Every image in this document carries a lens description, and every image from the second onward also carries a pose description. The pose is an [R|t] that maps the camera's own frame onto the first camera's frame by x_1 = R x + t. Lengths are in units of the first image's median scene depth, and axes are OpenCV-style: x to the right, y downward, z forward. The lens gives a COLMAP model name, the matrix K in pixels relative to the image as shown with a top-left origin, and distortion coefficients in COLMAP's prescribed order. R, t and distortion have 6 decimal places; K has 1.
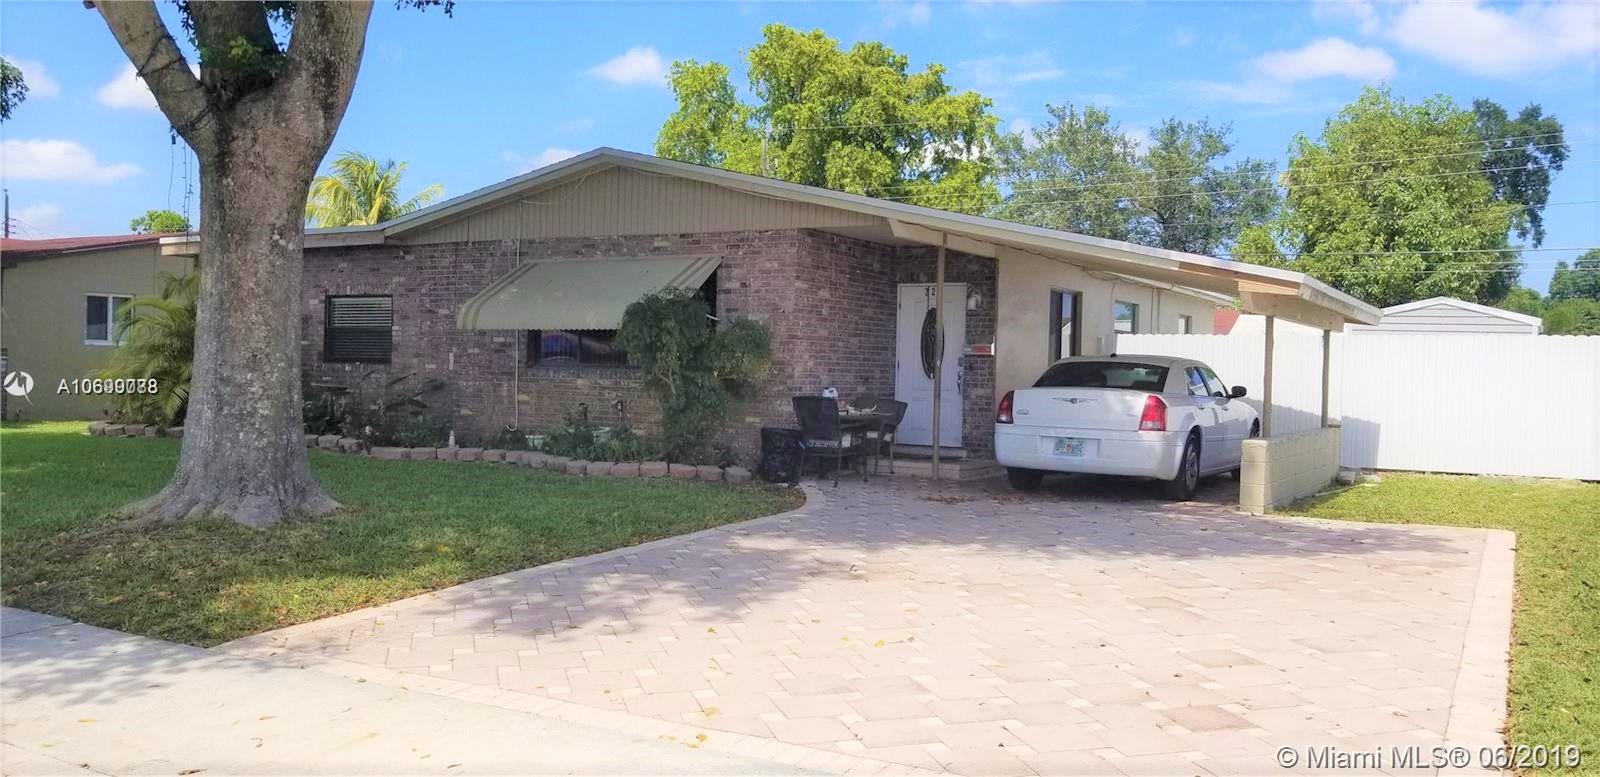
lens RADIAL K [[1299.6, 0, 800.7], [0, 1299.6, 391.3], [0, 0, 1]] dist [0.003218, -0.018275]
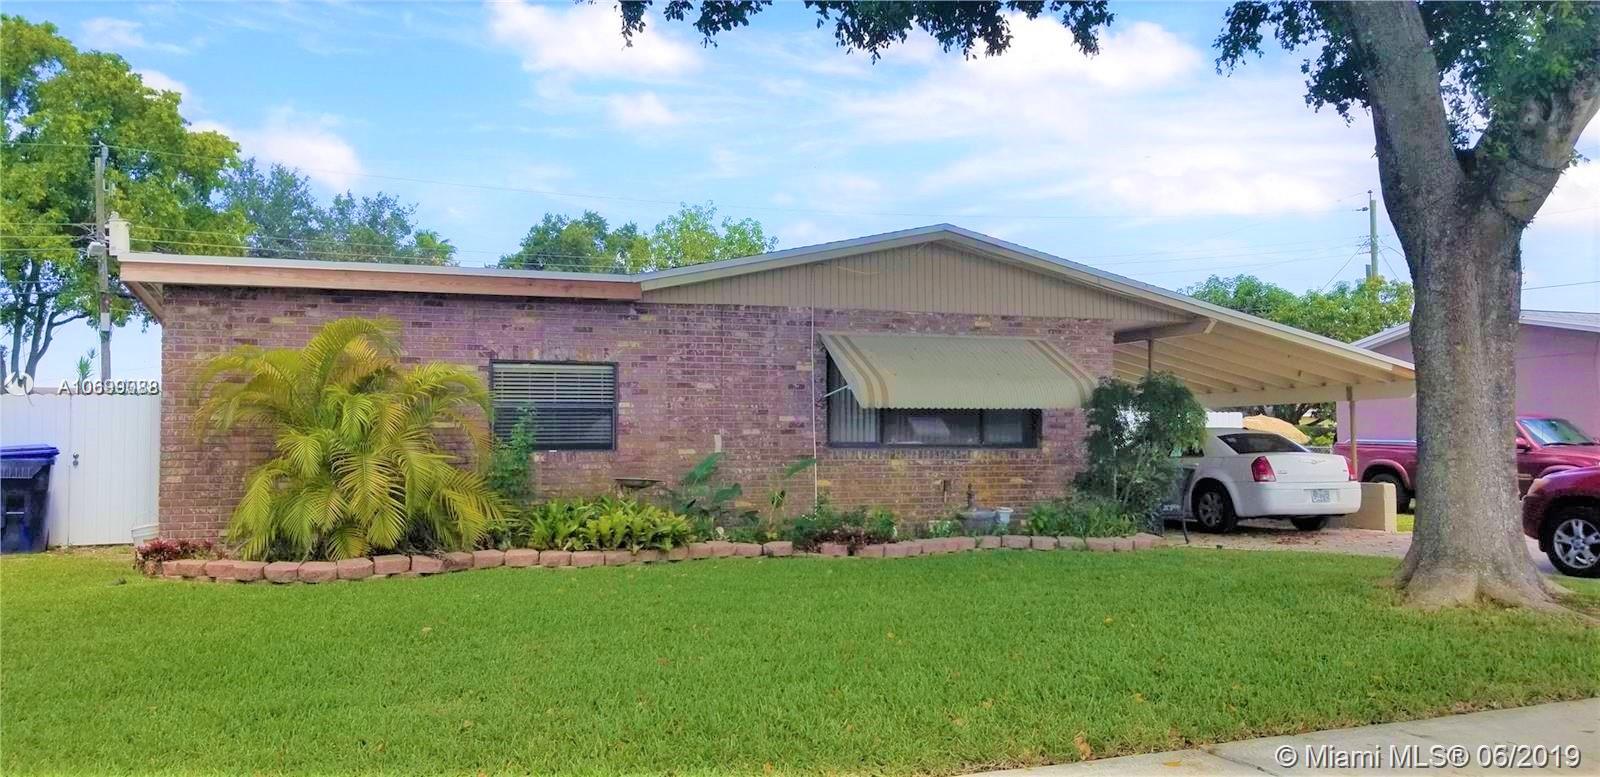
lens RADIAL K [[1299.6, 0, 800.0], [0, 1299.6, 386.2], [0, 0, 1]] dist [0.003218, -0.018275]
pose [[0.621172, 0.015710, 0.783517, -0.909835], [0.034184, 0.998304, -0.047118, -0.019778], [-0.782928, 0.056053, 0.619582, 0.442116]]
